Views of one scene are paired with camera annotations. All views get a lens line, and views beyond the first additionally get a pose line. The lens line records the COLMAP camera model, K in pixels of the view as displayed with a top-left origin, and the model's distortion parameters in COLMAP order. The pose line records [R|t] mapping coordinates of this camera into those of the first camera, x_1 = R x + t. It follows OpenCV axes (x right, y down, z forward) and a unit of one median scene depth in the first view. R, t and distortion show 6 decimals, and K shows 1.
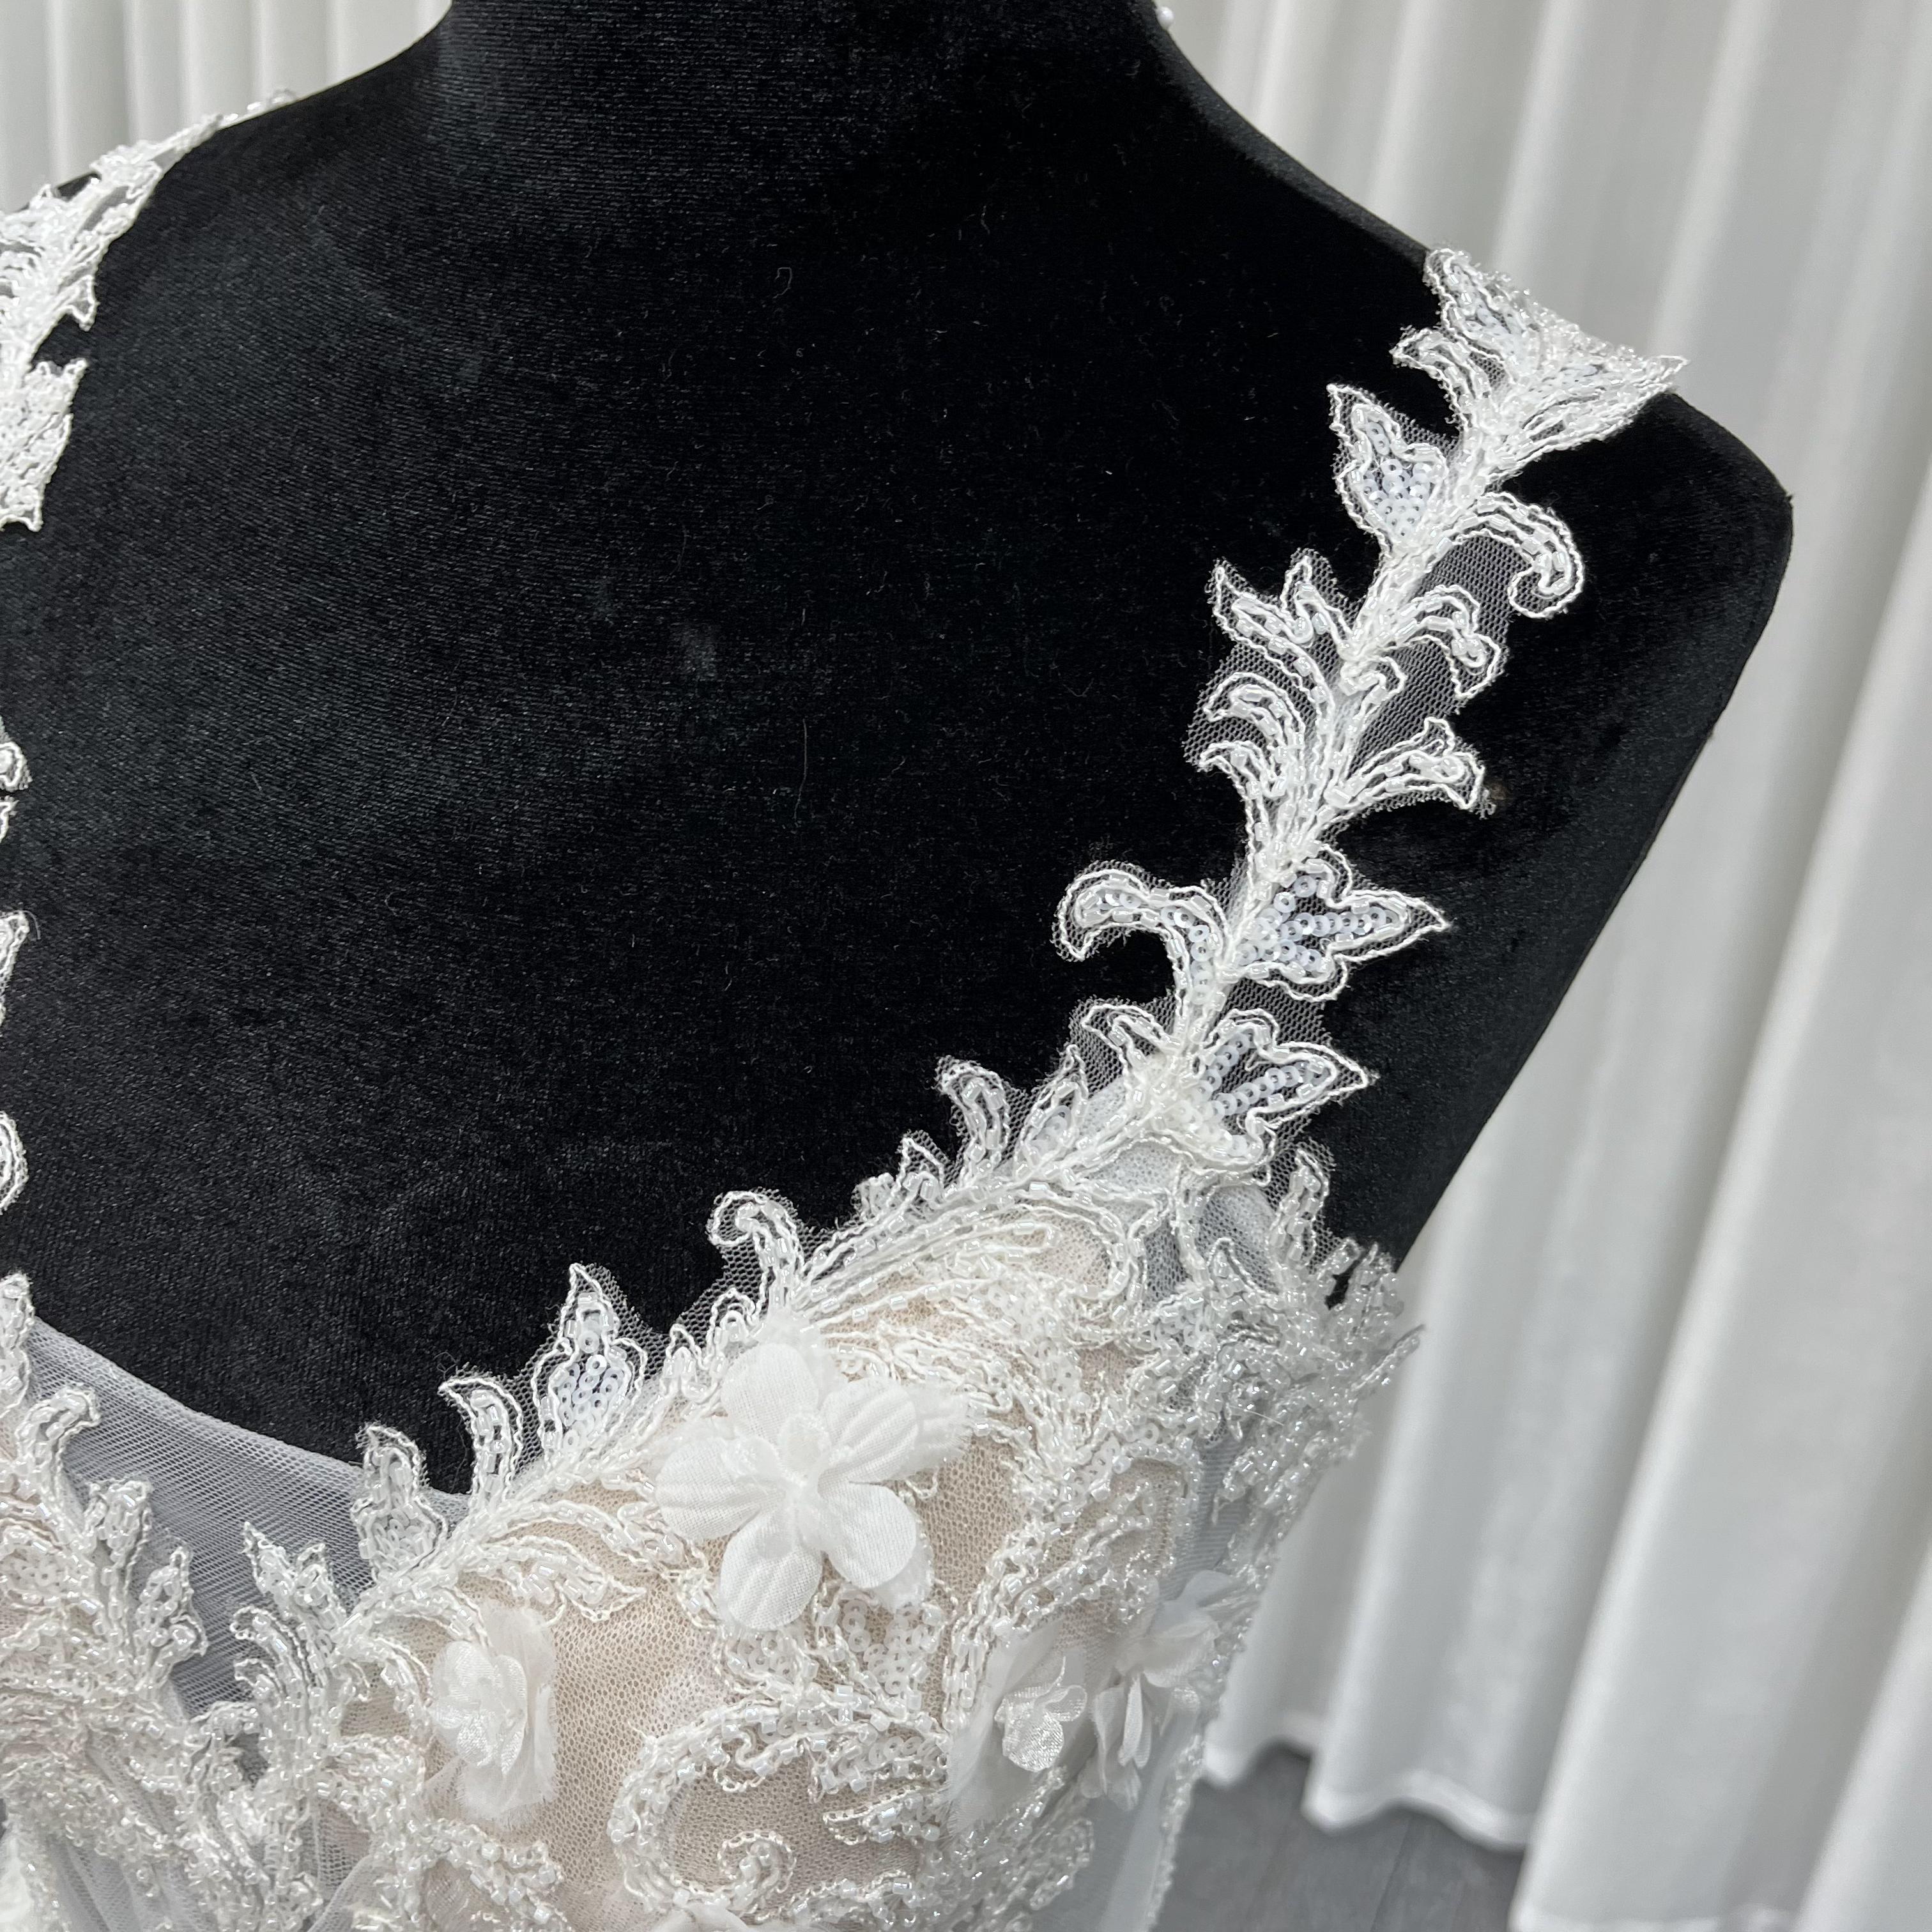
lens RADIAL K [[1985.7, 0, 948.7], [0, 1985.7, 976.6], [0, 0, 1]] dist [0.034015, -0.027723]
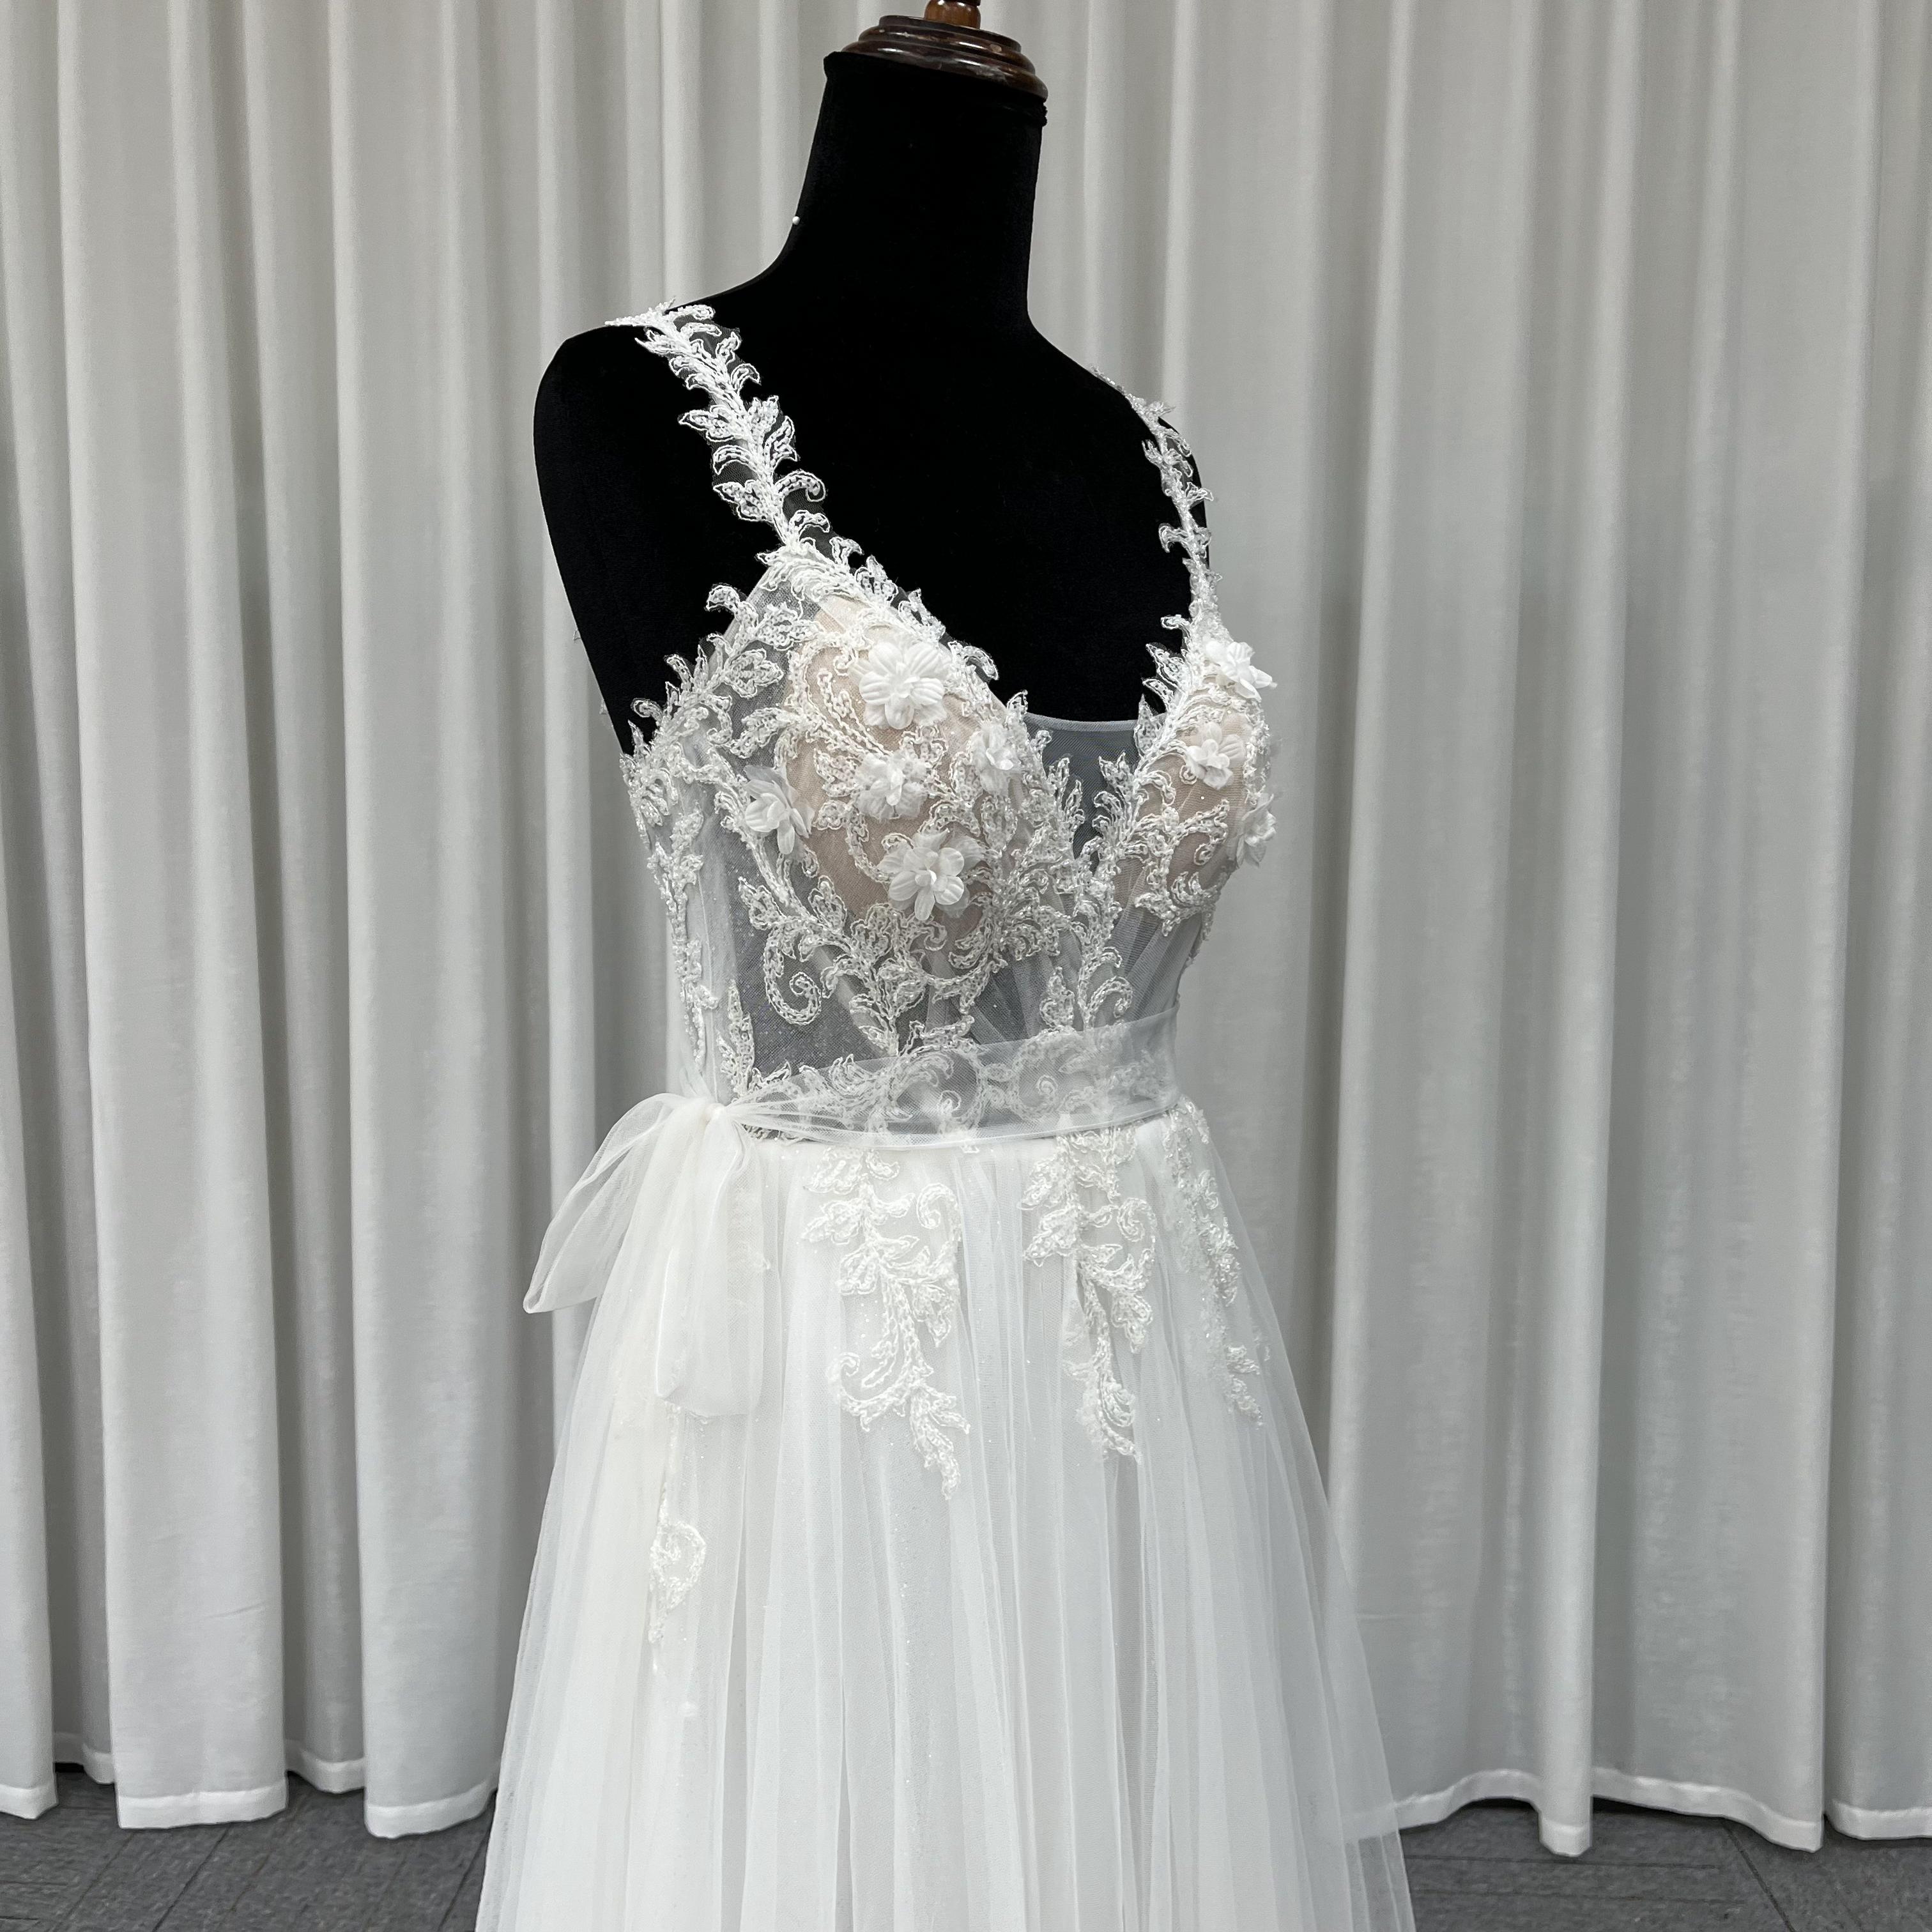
lens RADIAL K [[1942.1, 0, 962.5], [0, 1942.1, 983.0], [0, 0, 1]] dist [0.060197, -0.078604]
pose [[0.468857, -0.217361, 0.856112, -3.141736], [0.369313, 0.928700, 0.033534, 0.438606], [-0.802360, 0.300451, 0.515702, -0.213152]]
